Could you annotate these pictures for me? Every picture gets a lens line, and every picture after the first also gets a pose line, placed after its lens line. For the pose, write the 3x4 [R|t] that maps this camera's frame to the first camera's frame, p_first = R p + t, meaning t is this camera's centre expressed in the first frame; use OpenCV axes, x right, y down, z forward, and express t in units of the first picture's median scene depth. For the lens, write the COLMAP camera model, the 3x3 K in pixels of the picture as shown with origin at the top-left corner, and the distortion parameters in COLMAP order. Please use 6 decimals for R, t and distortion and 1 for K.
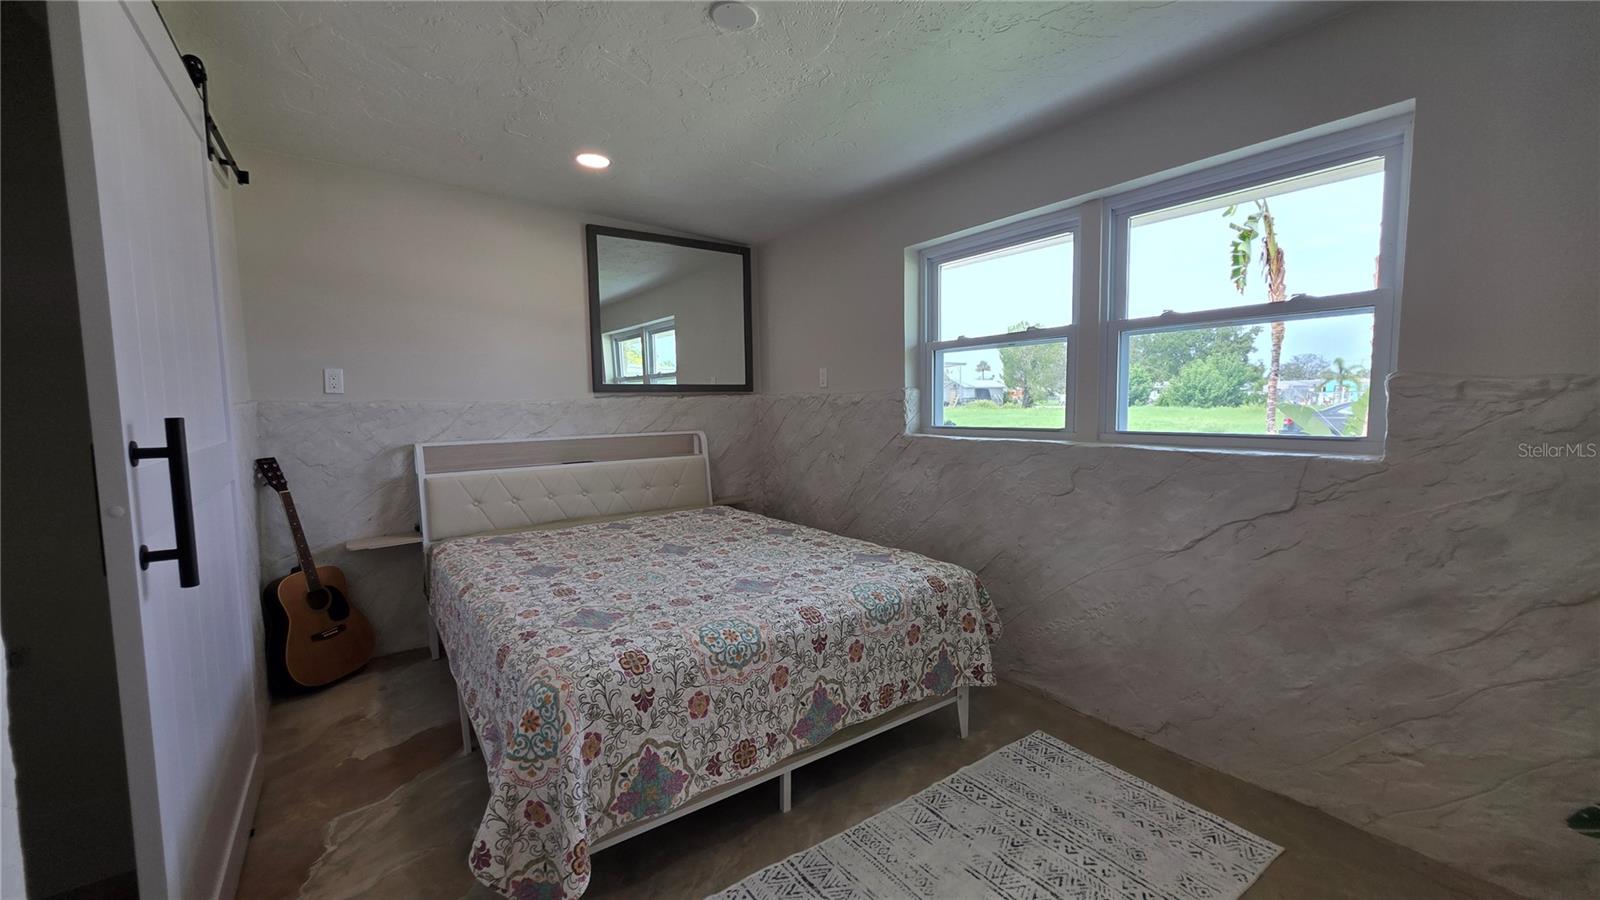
lens RADIAL K [[641.2, 0, 807.8], [0, 641.2, 456.9], [0, 0, 1]] dist [-0.002945, 0.001217]
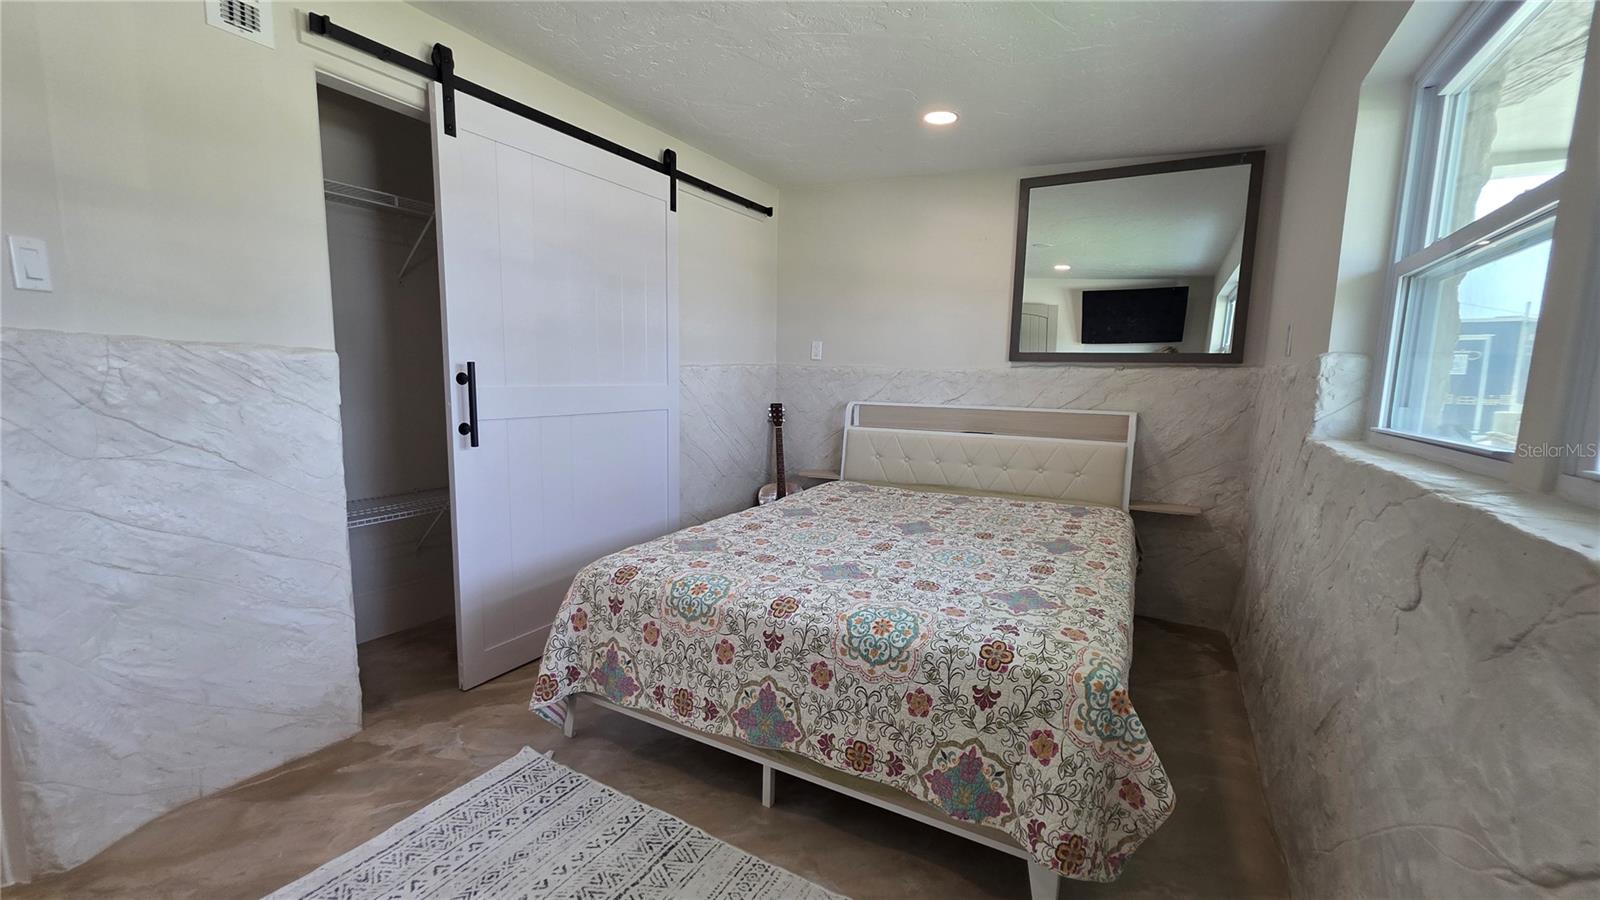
lens RADIAL K [[641.2, 0, 807.8], [0, 641.2, 456.9], [0, 0, 1]] dist [-0.002945, 0.001217]
pose [[0.432329, 0.137536, -0.891165, 0.716297], [-0.107500, 0.989112, 0.100501, -0.044909], [0.895285, 0.052351, 0.442407, 0.588036]]
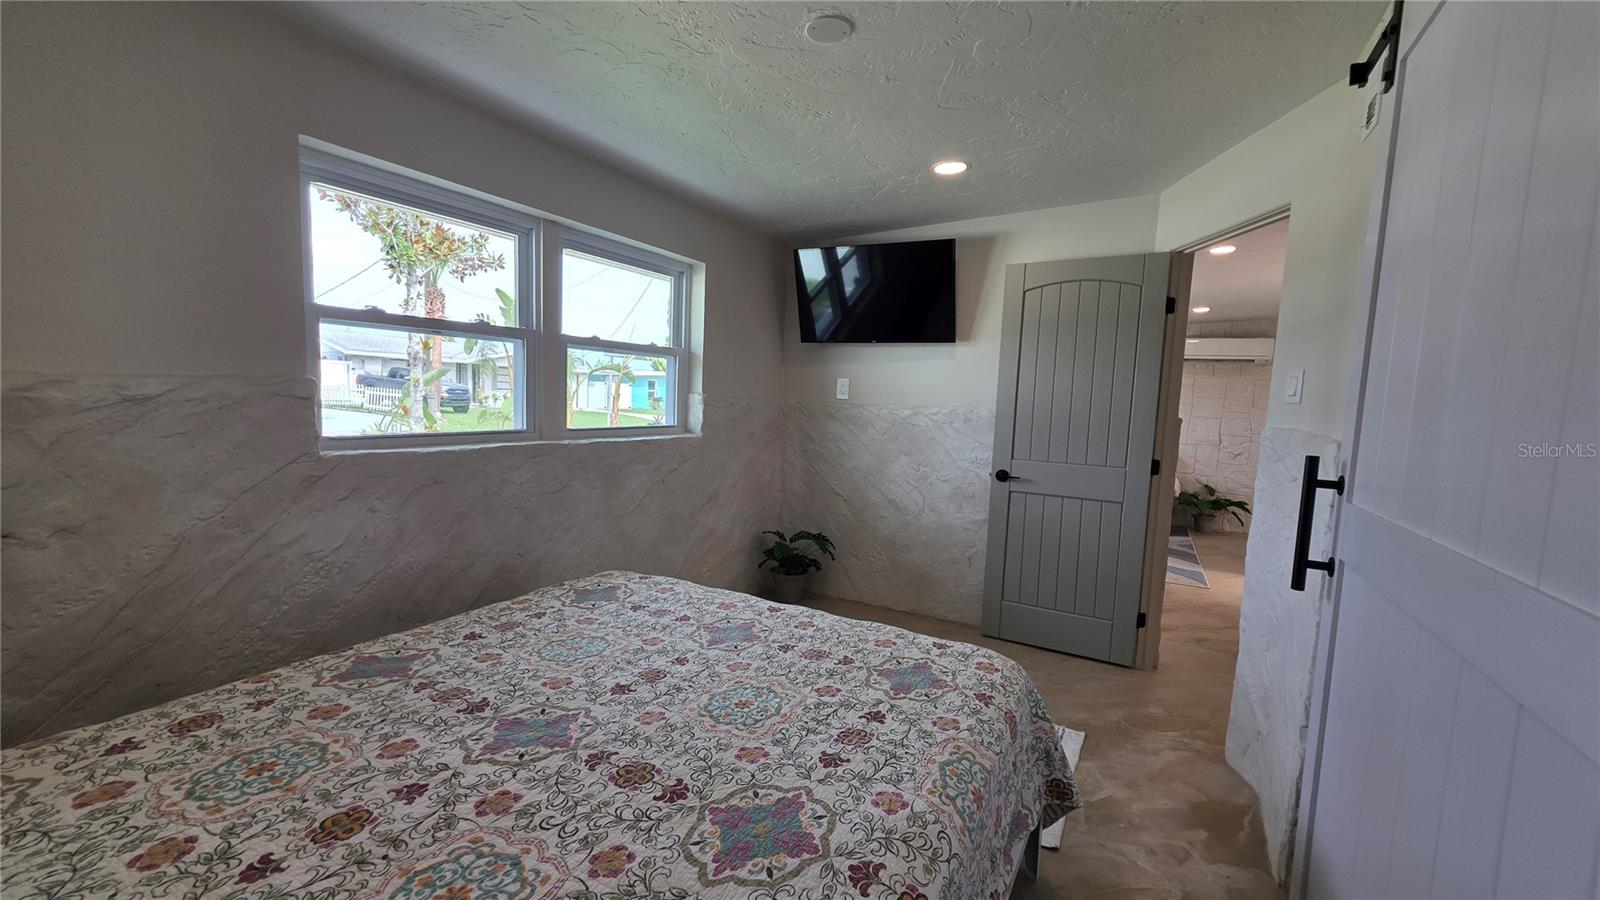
lens RADIAL K [[641.2, 0, 807.8], [0, 641.2, 456.9], [0, 0, 1]] dist [-0.002945, 0.001217]
pose [[-0.436083, -0.092971, 0.895091, -0.923323], [0.038493, 0.991811, 0.121771, -0.138602], [-0.899083, 0.087557, -0.428933, 1.333622]]
